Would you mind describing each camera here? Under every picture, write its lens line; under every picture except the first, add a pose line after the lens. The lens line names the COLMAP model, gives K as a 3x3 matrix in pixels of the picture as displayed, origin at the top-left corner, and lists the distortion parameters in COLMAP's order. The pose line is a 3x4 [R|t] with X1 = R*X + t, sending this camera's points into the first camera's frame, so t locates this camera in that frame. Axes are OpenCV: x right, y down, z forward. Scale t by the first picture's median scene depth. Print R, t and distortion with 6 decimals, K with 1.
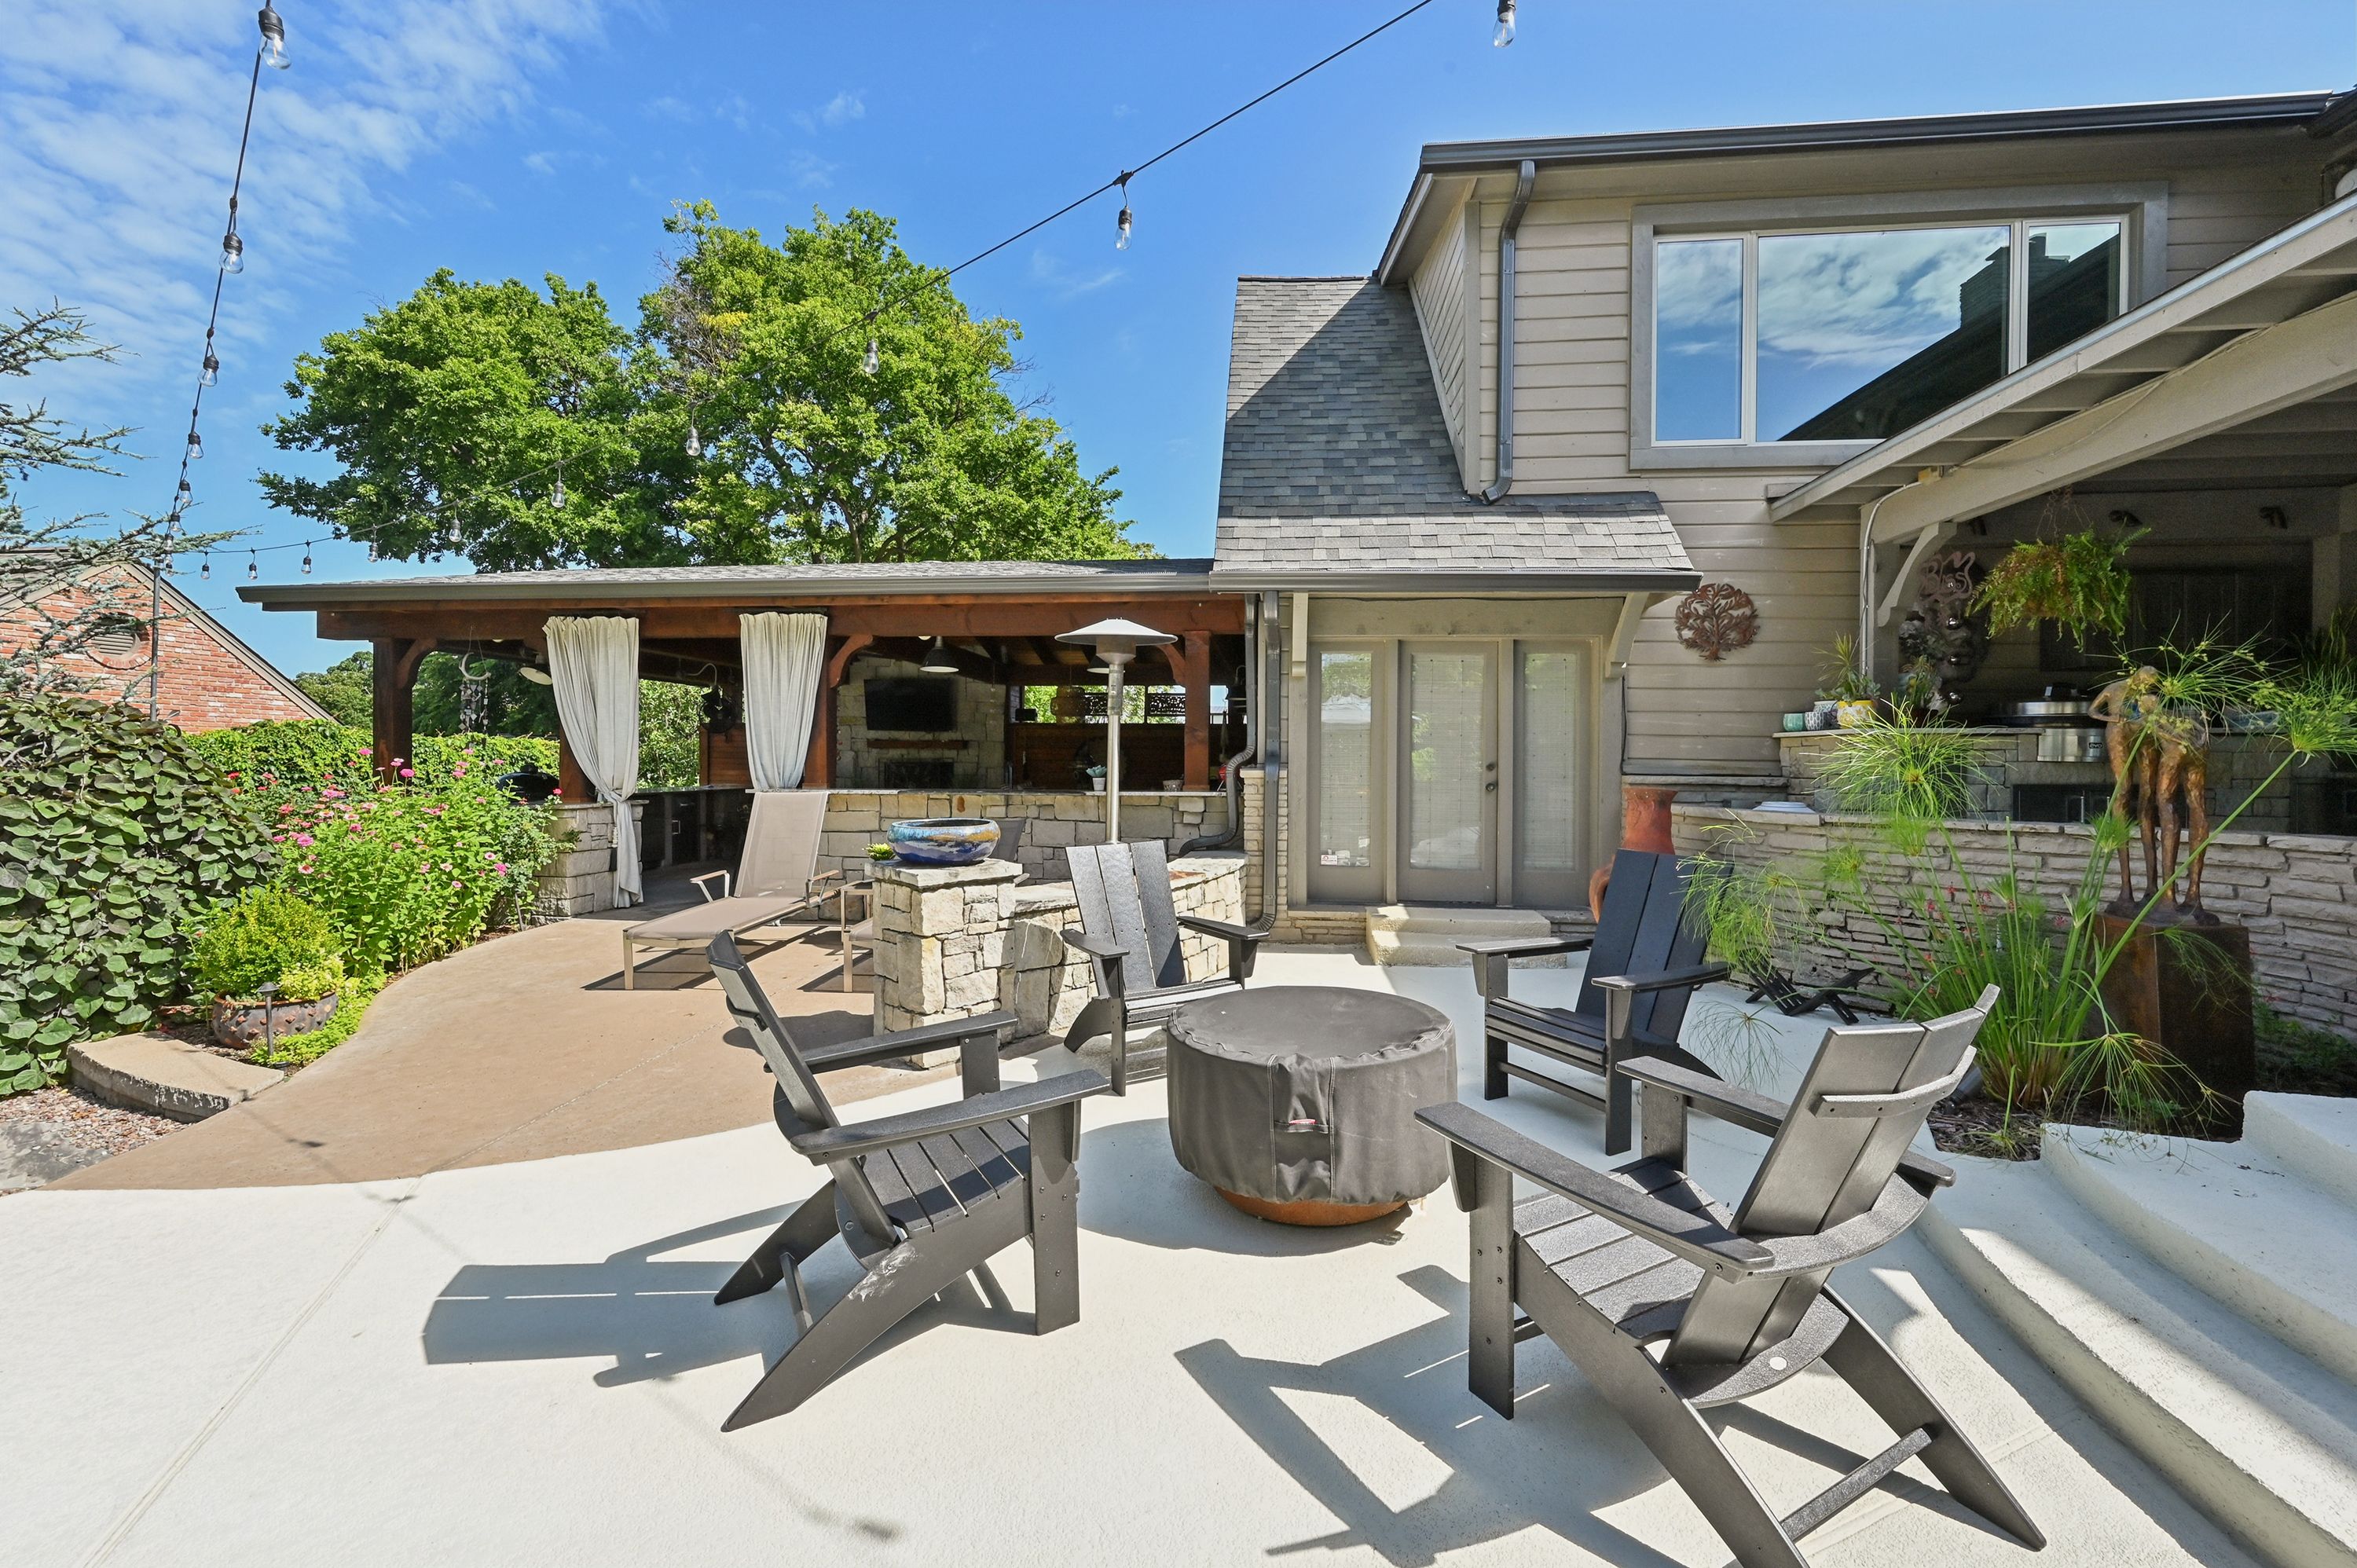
lens RADIAL K [[943.4, 0, 1171.3], [0, 943.4, 762.3], [0, 0, 1]] dist [0.001314, -0.000094]
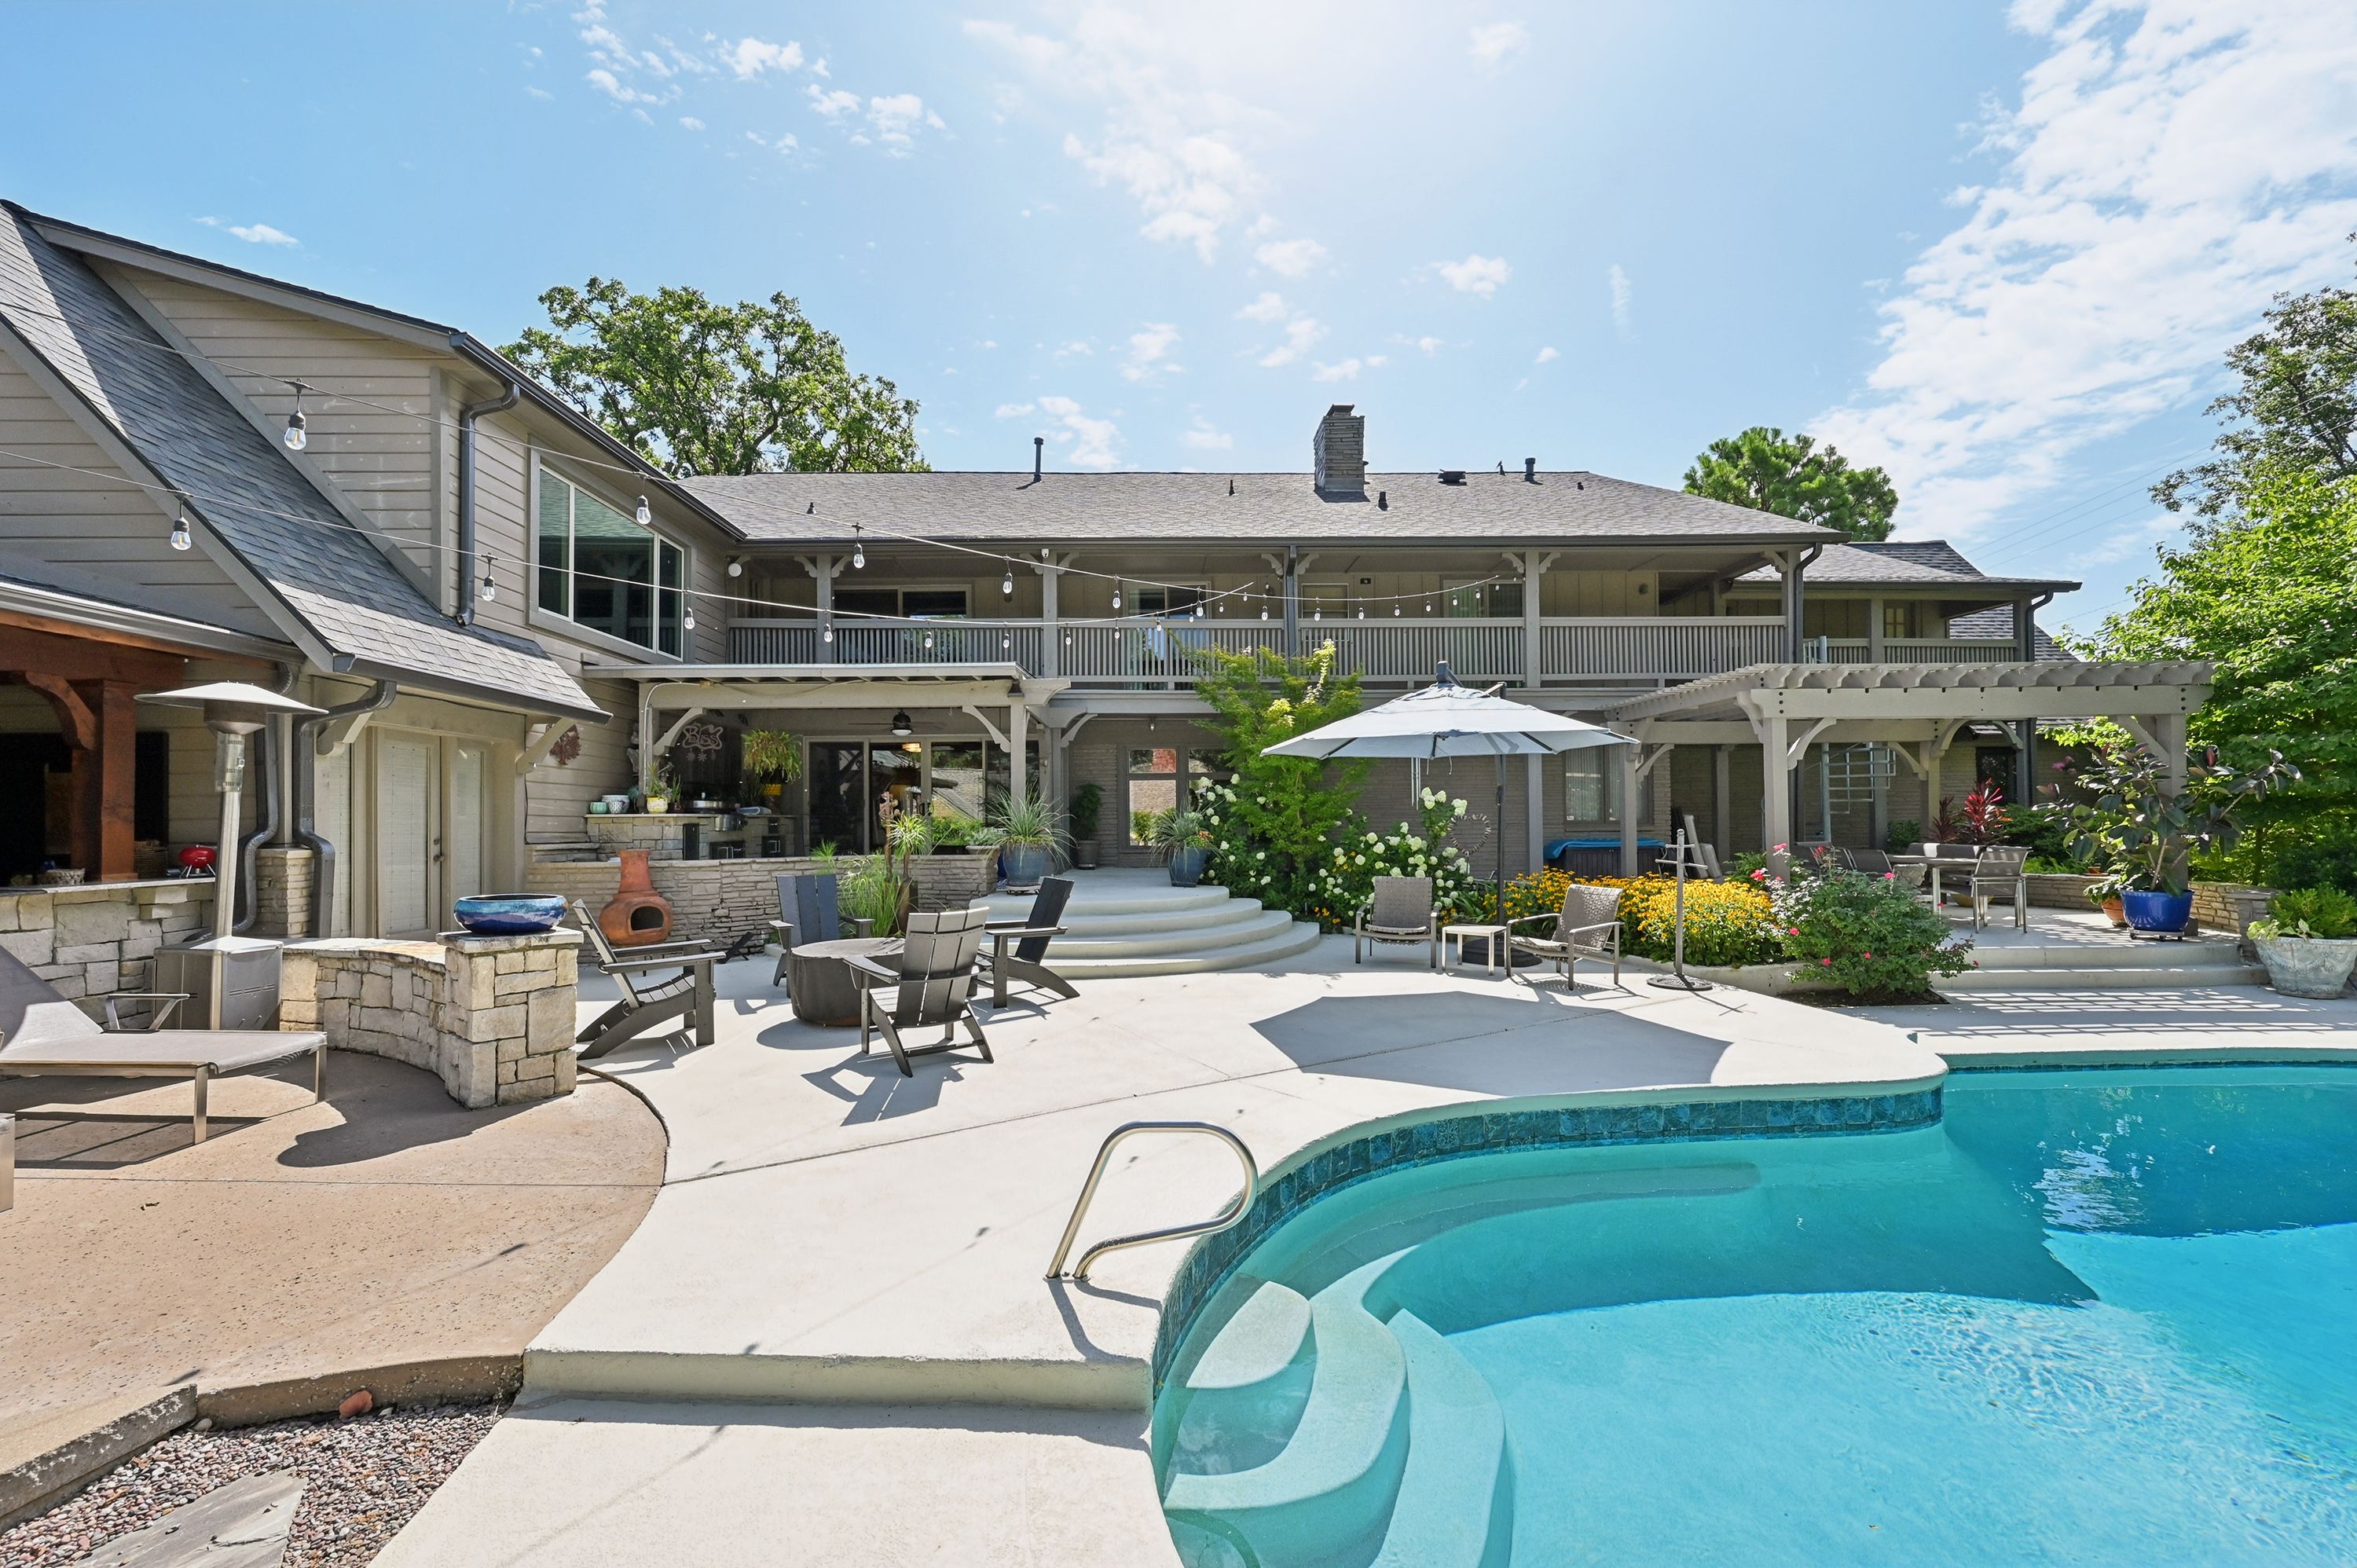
lens RADIAL K [[943.4, 0, 1184.8], [0, 943.4, 830.8], [0, 0, 1]] dist [0.001314, -0.000094]
pose [[-0.130767, -0.011042, 0.991352, -1.023072], [0.008186, 0.999892, 0.012217, -0.014873], [-0.991379, 0.009713, -0.130662, 0.230172]]
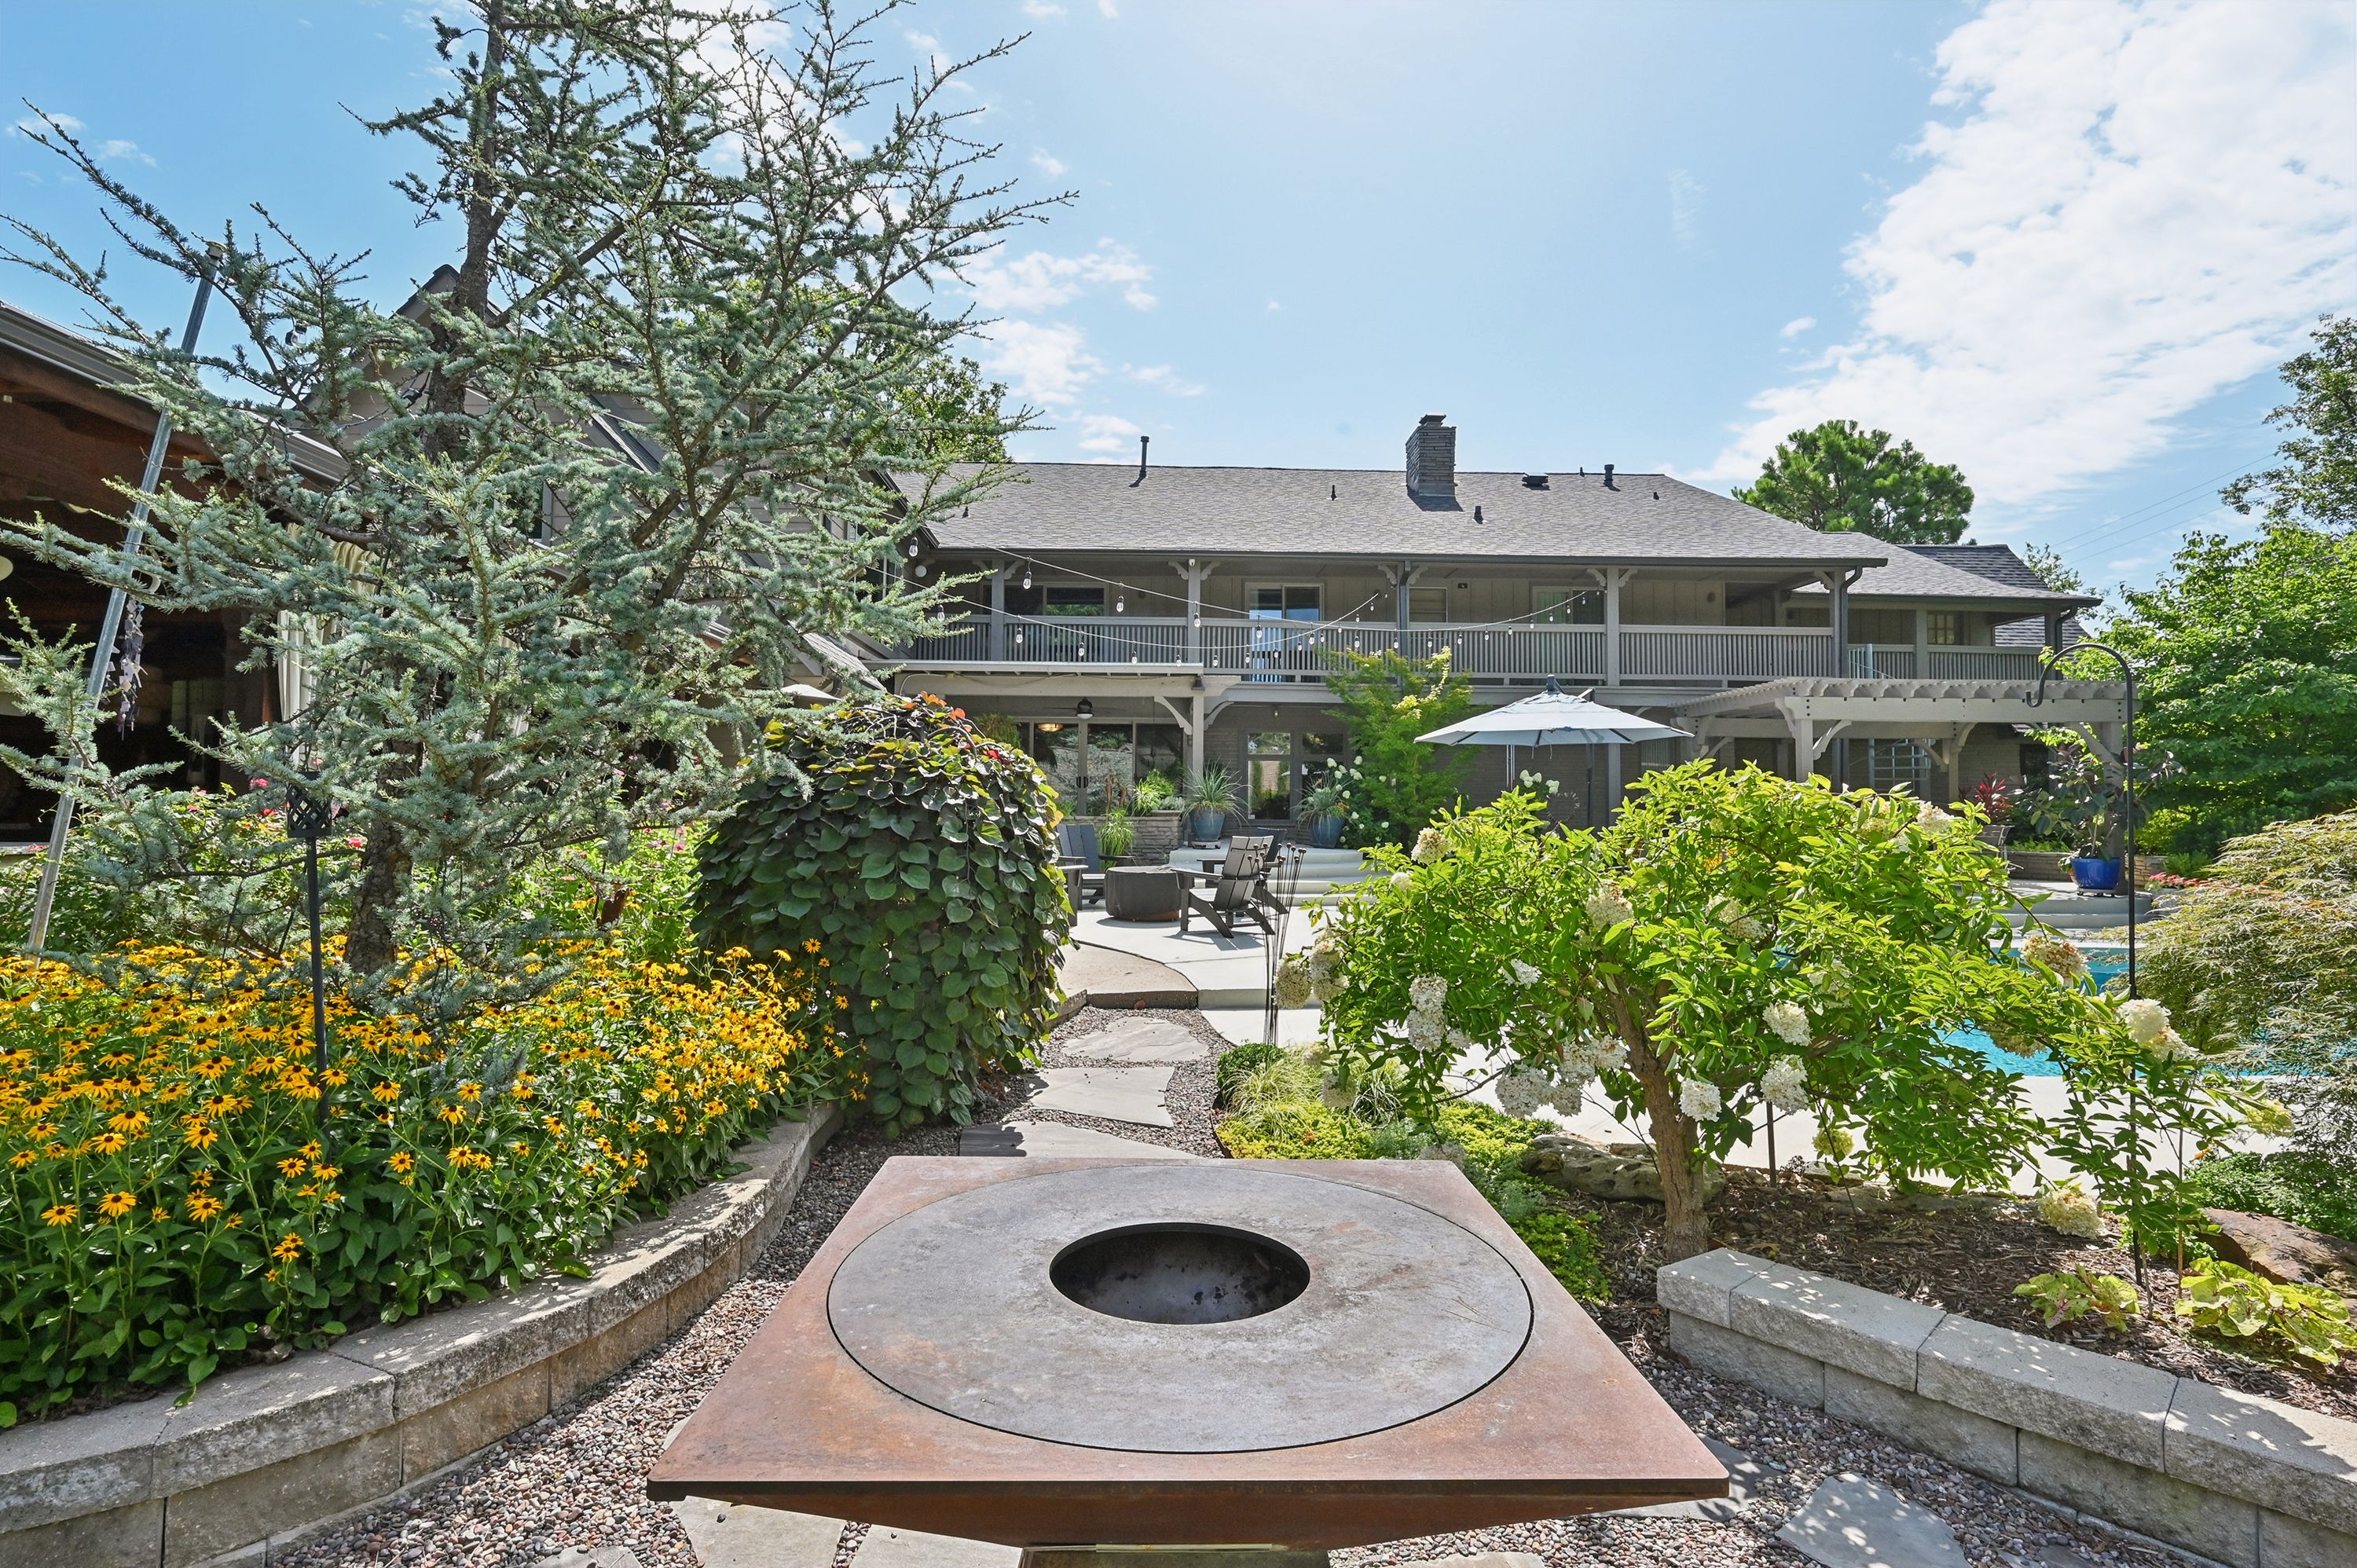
lens RADIAL K [[1144.6, 0, 1191.8], [0, 1144.6, 780.0], [0, 0, 1]] dist [-0.005571, -0.000774]
pose [[-0.137720, 0.028348, 0.990065, -1.773595], [-0.009832, 0.999502, -0.029986, 0.036107], [-0.990422, -0.013864, -0.137373, 0.647067]]
